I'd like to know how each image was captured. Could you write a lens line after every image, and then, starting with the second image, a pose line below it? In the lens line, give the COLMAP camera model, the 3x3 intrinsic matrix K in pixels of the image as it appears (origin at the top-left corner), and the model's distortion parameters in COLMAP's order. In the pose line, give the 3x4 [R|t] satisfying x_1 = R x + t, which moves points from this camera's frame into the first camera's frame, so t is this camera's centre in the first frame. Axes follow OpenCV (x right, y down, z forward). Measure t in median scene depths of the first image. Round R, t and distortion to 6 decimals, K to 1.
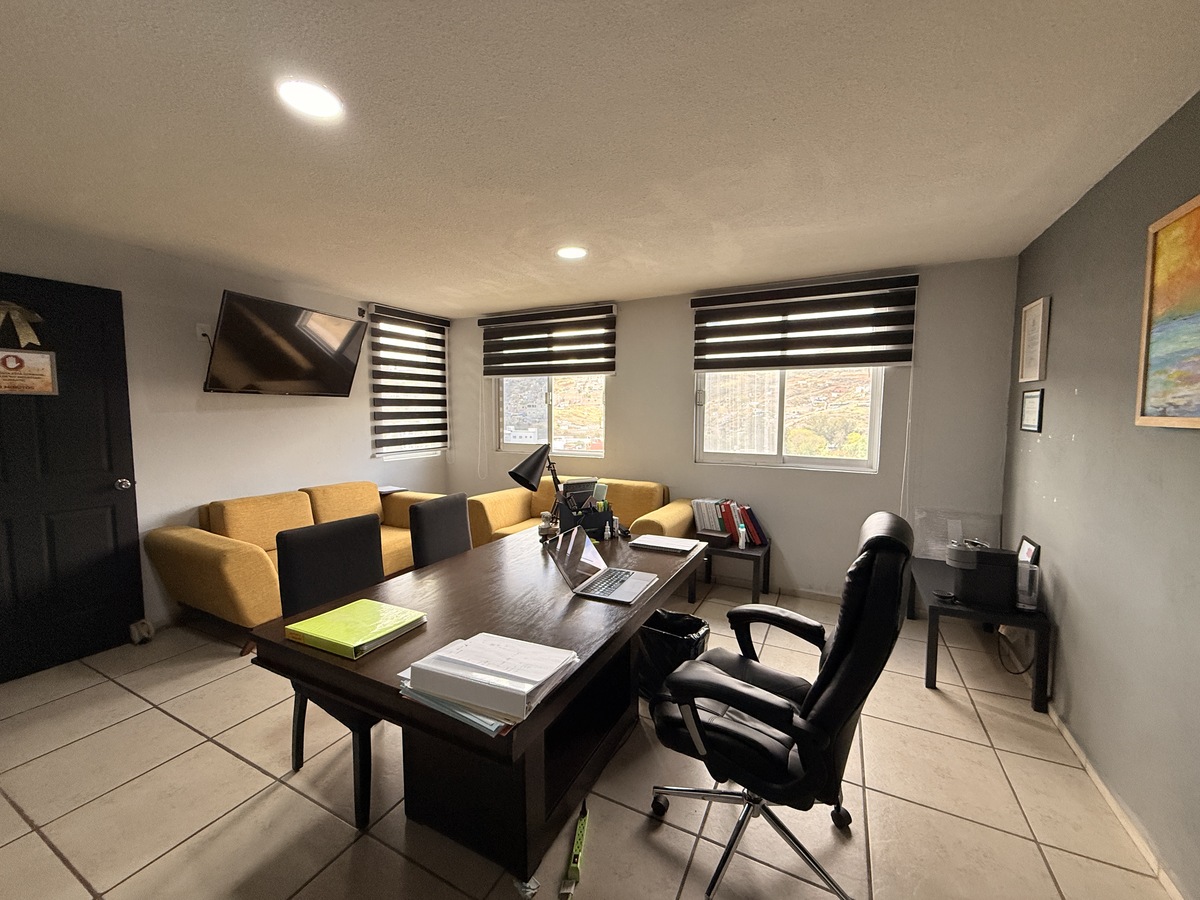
lens RADIAL K [[478.4, 0, 595.6], [0, 478.4, 445.8], [0, 0, 1]] dist [-0.000162, -0.000297]
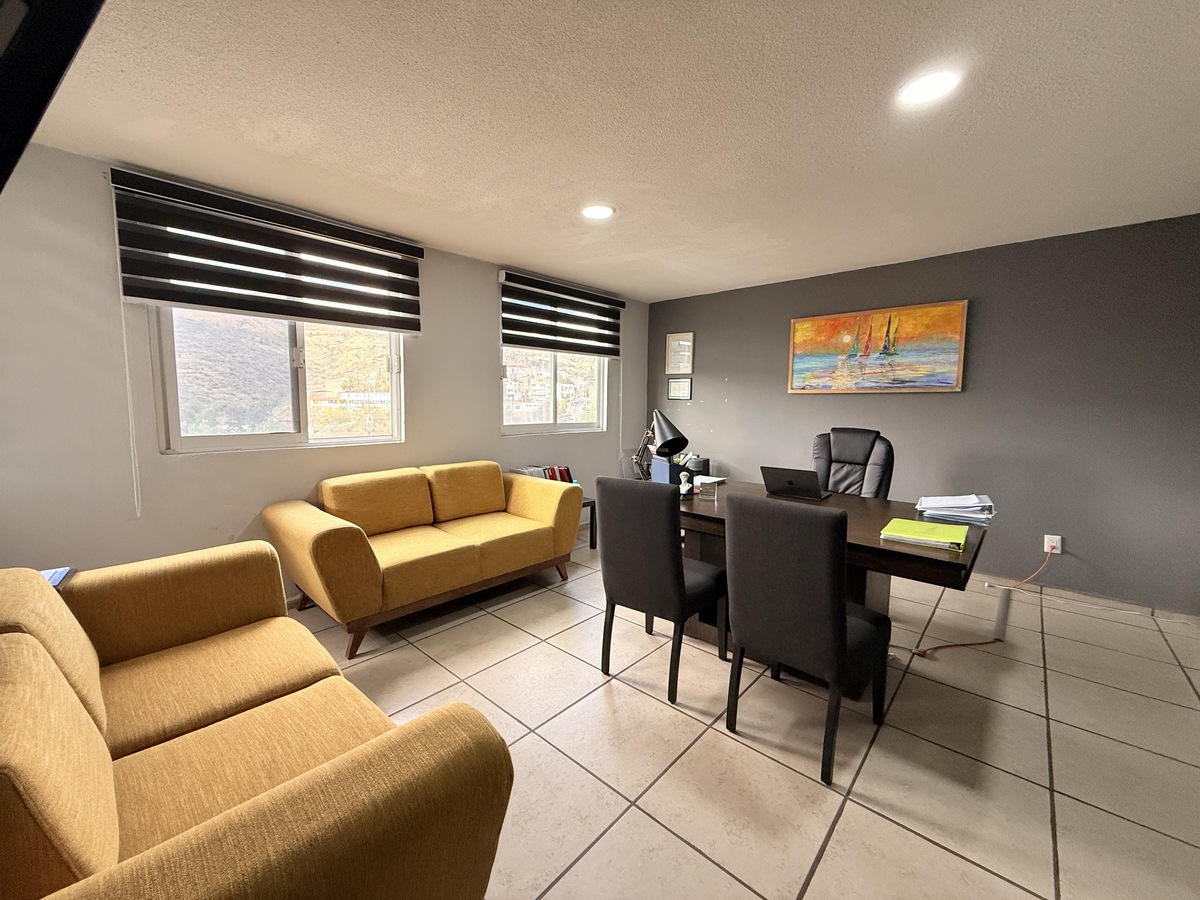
lens RADIAL K [[478.4, 0, 595.6], [0, 478.4, 445.8], [0, 0, 1]] dist [-0.000162, -0.000297]
pose [[0.258342, -0.092086, 0.961655, -0.777539], [0.061800, 0.994983, 0.078675, -0.012275], [-0.964075, 0.039105, 0.262736, 0.594873]]
